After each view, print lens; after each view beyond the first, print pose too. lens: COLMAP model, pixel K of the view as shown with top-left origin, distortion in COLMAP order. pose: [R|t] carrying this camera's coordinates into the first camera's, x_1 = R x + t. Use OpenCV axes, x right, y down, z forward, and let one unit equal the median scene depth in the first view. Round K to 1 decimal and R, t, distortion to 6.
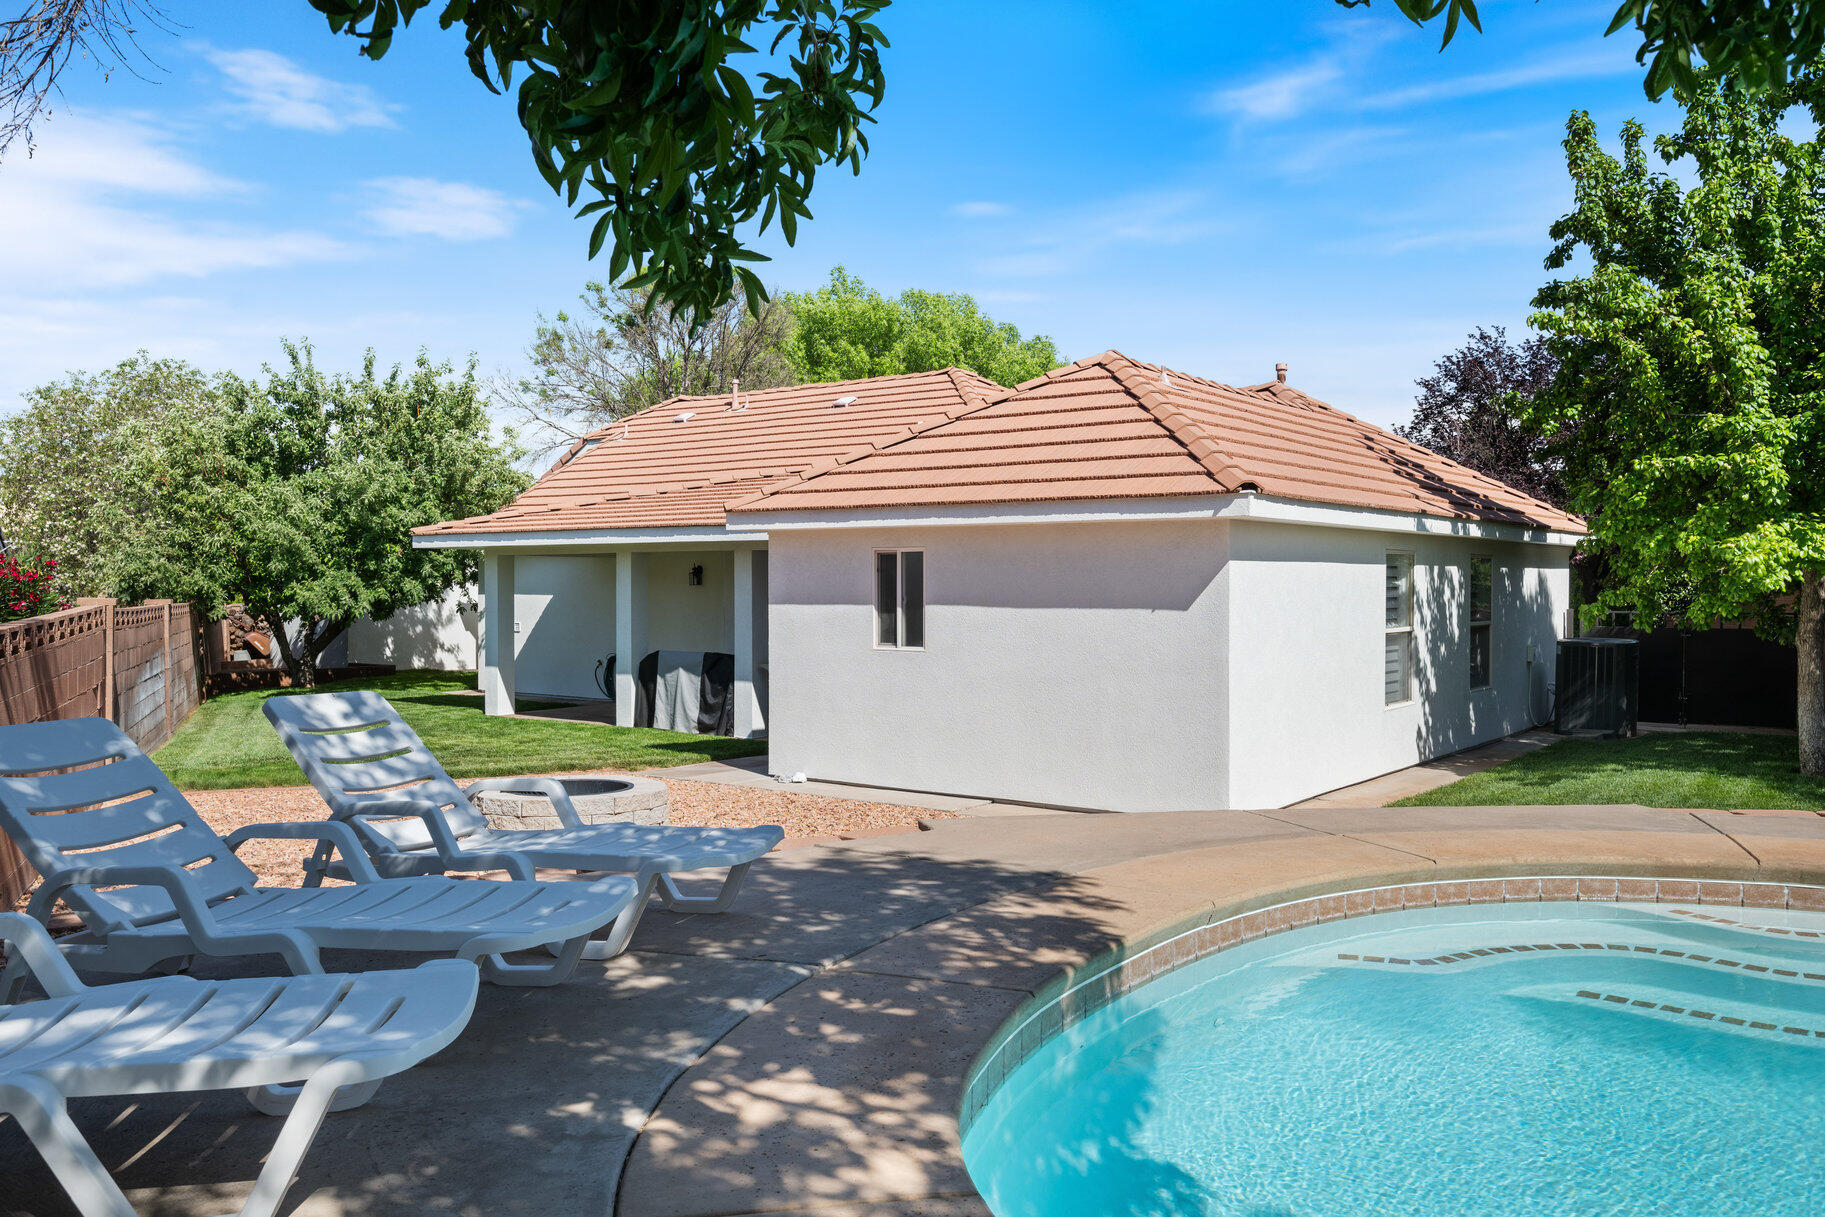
lens RADIAL K [[1410.0, 0, 912.5], [0, 1410.0, 608.5], [0, 0, 1]] dist [0.009007, 0.001612]
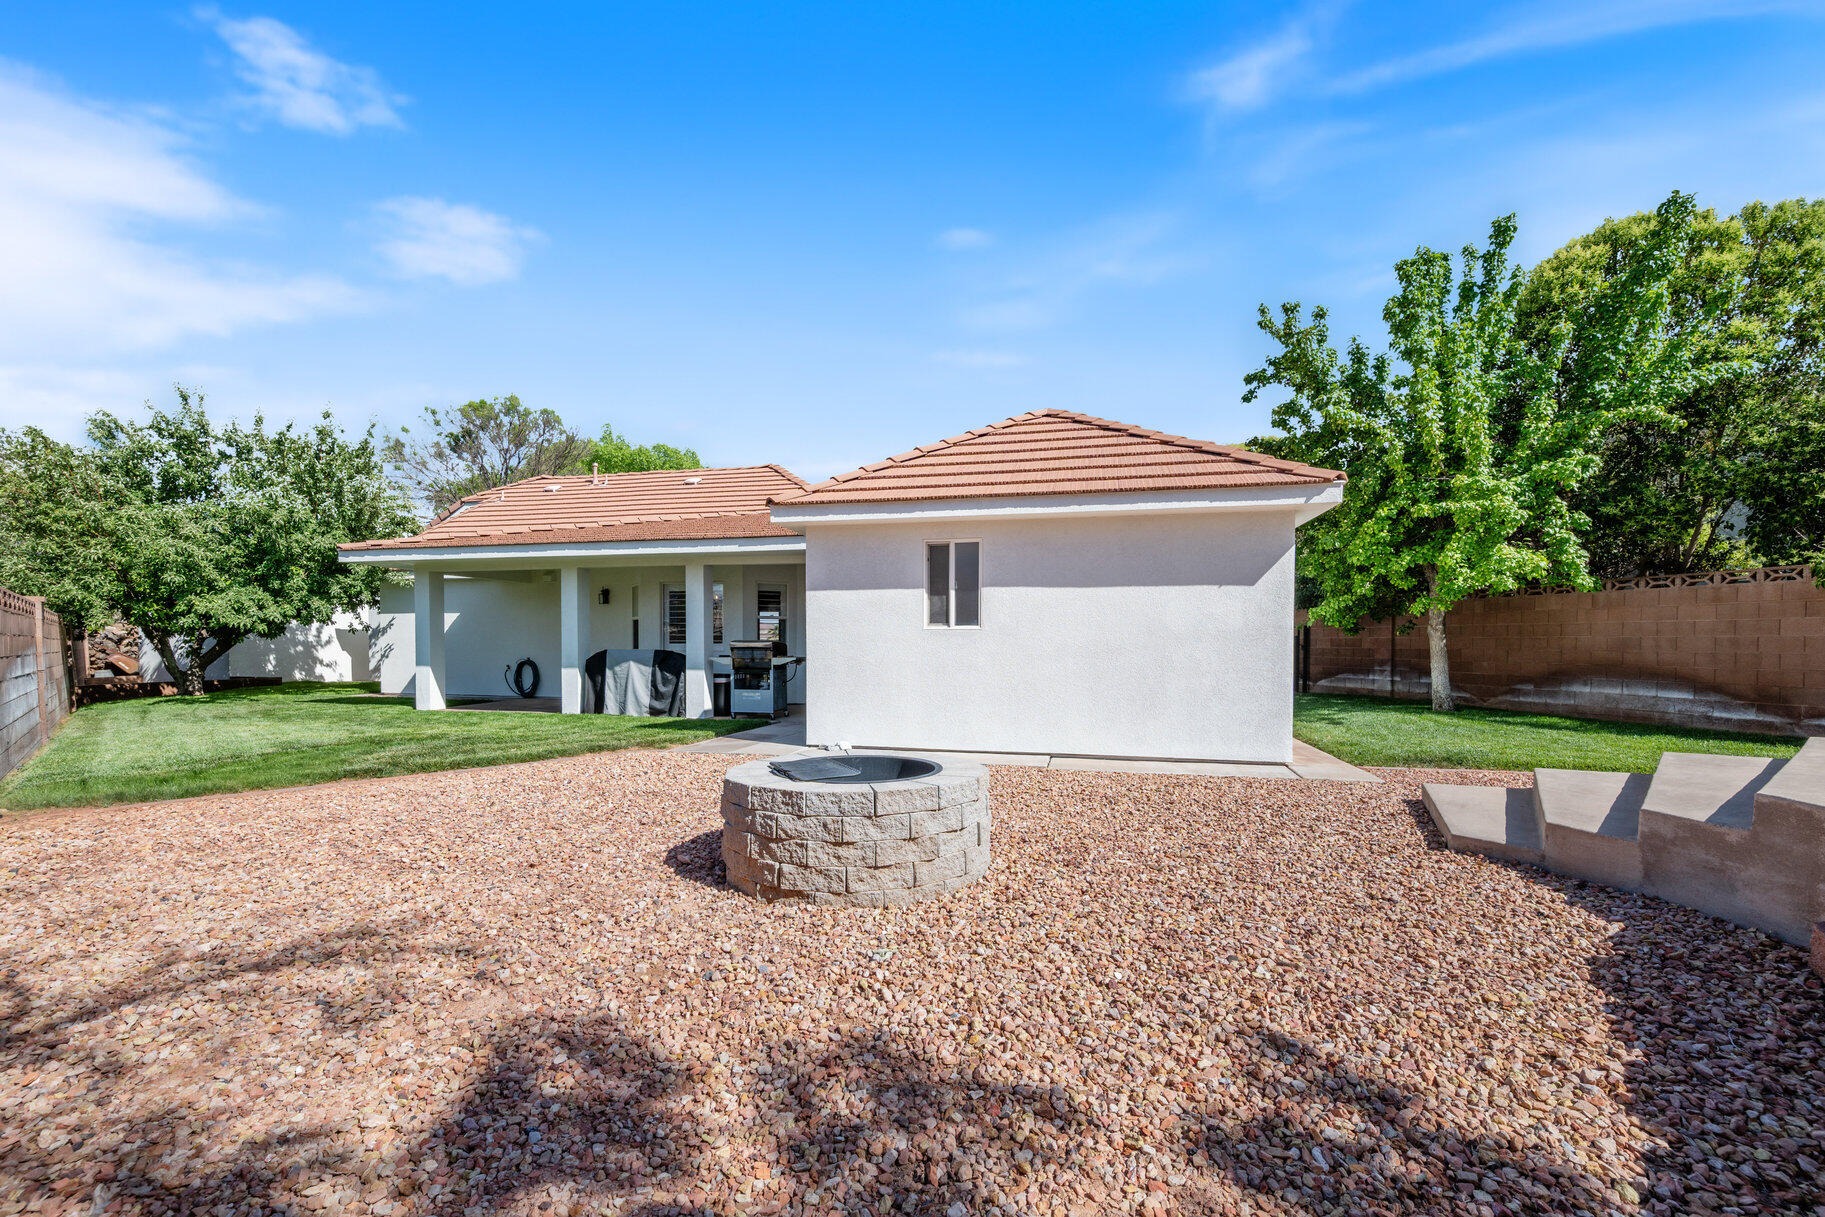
lens RADIAL K [[727.4, 0, 911.5], [0, 727.4, 654.9], [0, 0, 1]] dist [-0.001514, 0.000036]
pose [[0.914054, -0.007648, 0.405520, -0.155266], [0.006089, 0.999968, 0.005135, 0.026797], [-0.405546, -0.002224, 0.914072, 0.260847]]
